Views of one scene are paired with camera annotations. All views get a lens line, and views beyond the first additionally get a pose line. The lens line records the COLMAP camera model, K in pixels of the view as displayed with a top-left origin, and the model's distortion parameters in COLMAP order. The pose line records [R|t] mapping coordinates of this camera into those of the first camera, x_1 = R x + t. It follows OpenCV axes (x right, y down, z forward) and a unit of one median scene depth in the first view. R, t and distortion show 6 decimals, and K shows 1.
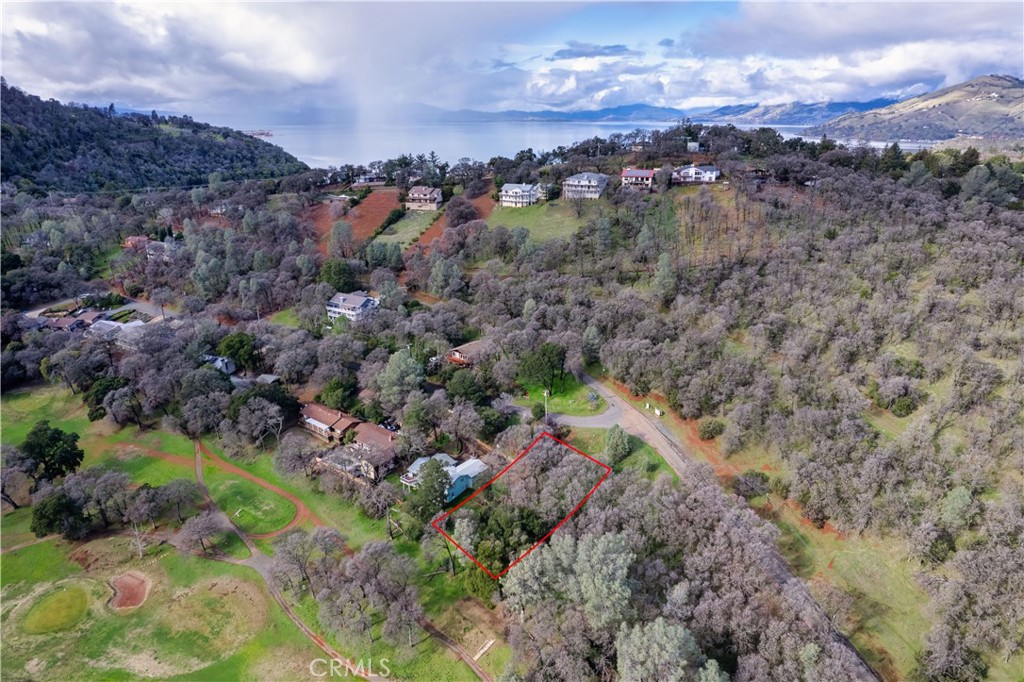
lens RADIAL K [[677.3, 0, 512.0], [0, 677.3, 341.0], [0, 0, 1]] dist [-0.085904, 0.080671]
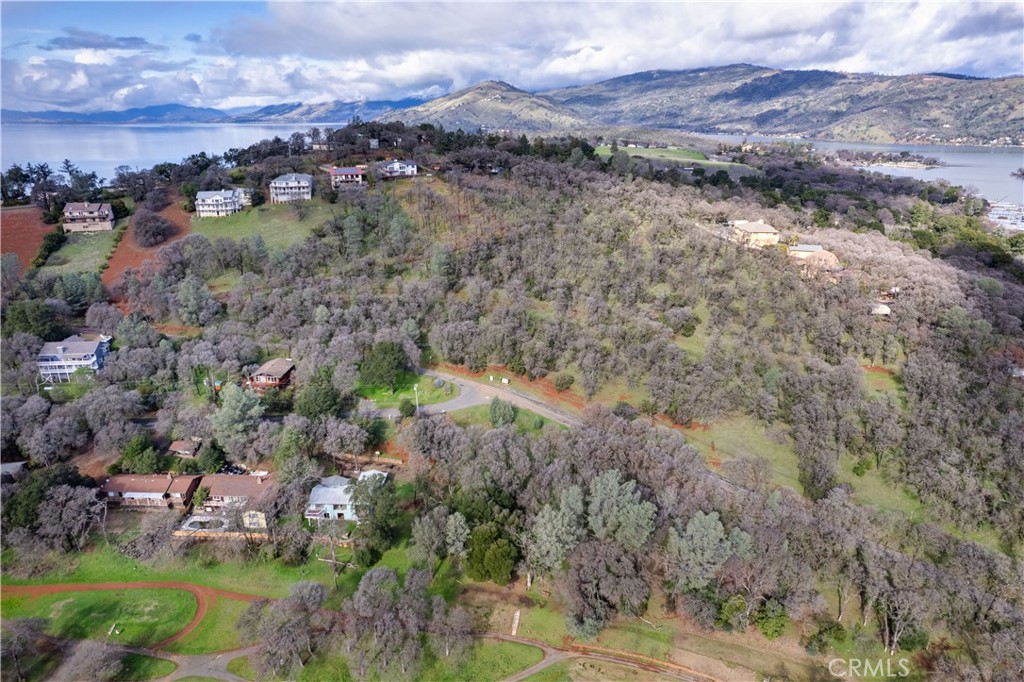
lens RADIAL K [[677.3, 0, 512.0], [0, 677.3, 341.0], [0, 0, 1]] dist [-0.085904, 0.080671]
pose [[0.786583, -0.193138, 0.586502, -0.212918], [0.192700, 0.979168, 0.064007, -0.013982], [-0.586646, 0.062672, 0.807415, 0.048828]]
